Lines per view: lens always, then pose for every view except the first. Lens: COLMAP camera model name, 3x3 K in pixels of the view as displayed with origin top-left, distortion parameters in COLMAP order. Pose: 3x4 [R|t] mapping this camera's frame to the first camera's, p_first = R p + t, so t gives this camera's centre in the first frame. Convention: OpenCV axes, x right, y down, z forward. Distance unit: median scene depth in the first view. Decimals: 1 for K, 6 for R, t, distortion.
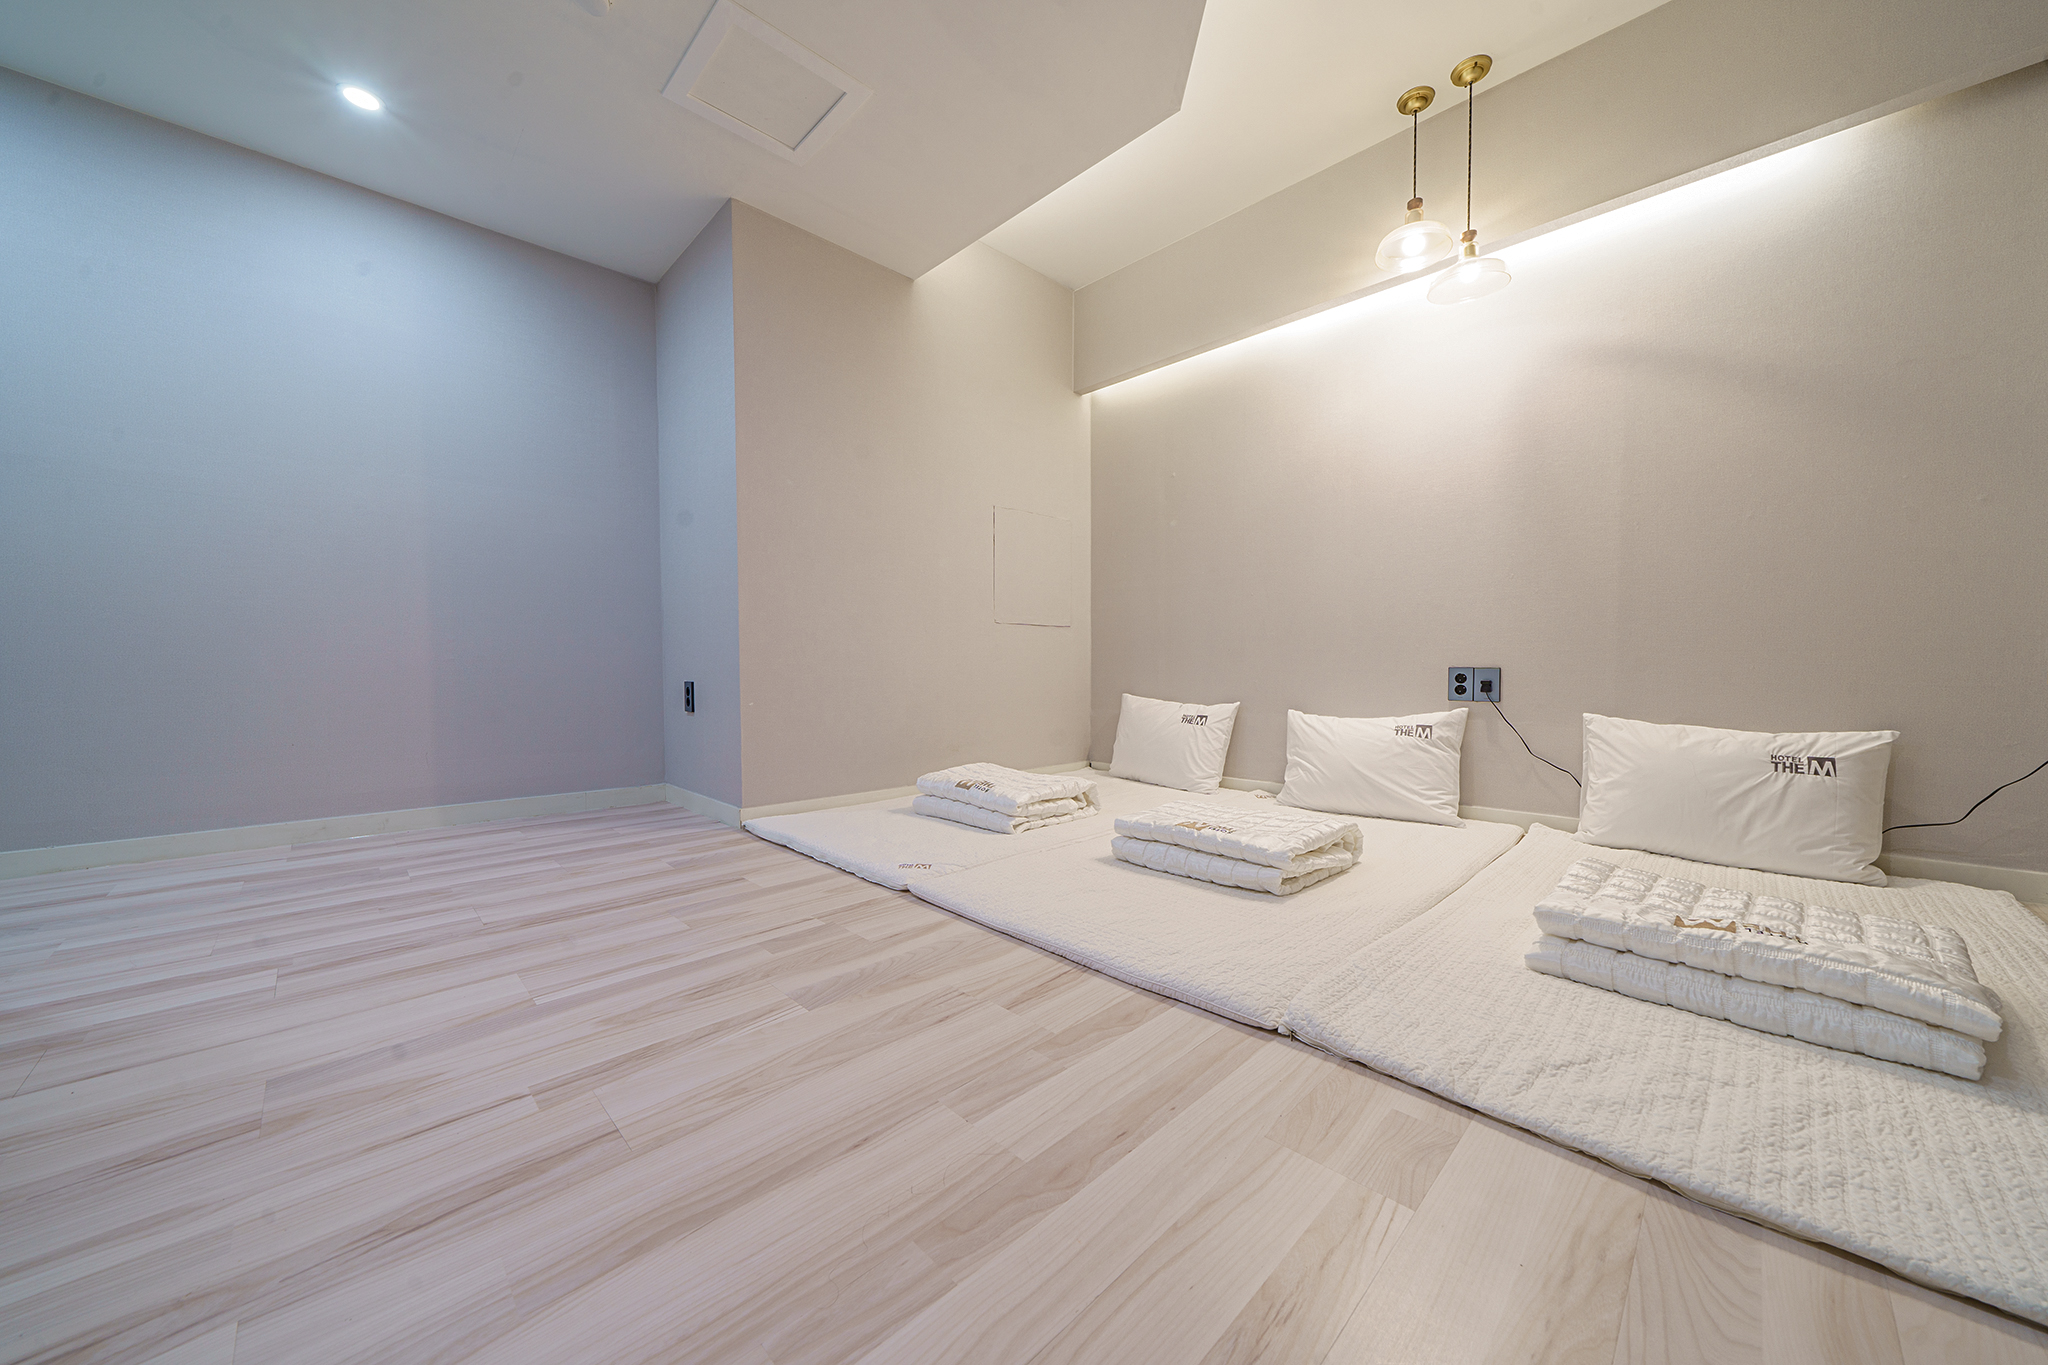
lens RADIAL K [[725.3, 0, 1021.5], [0, 725.3, 678.3], [0, 0, 1]] dist [-0.001149, -0.000095]
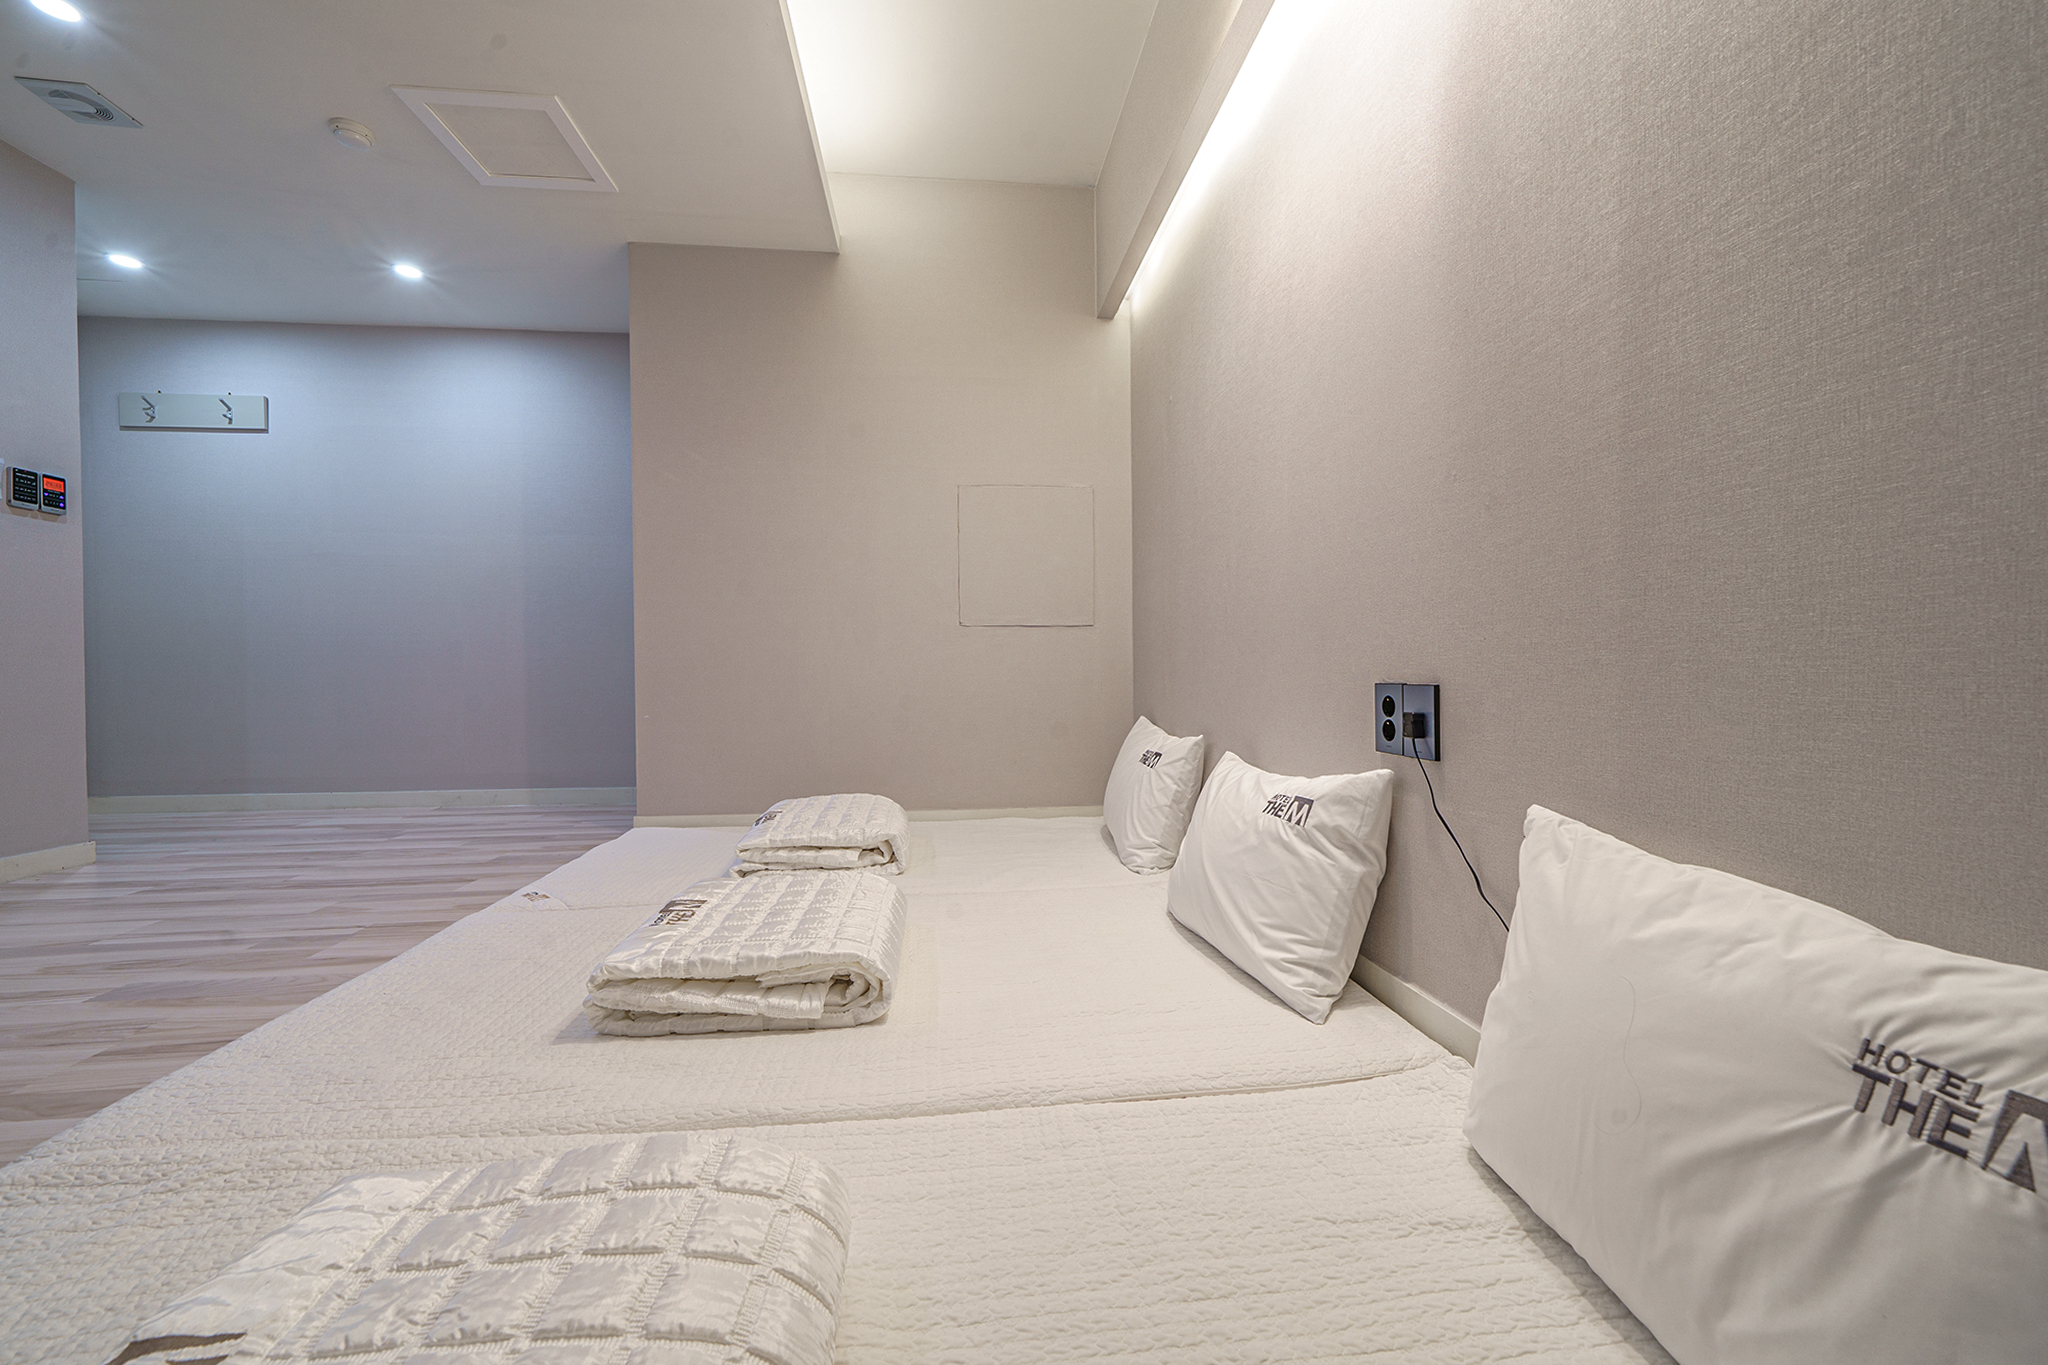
lens RADIAL K [[770.3, 0, 1022.7], [0, 770.3, 680.3], [0, 0, 1]] dist [-0.002146, -0.000200]
pose [[0.787428, -0.000380, -0.616407, 0.755120], [-0.005537, 0.999955, -0.007690, -0.011998], [0.616382, 0.009468, 0.787390, 0.473825]]
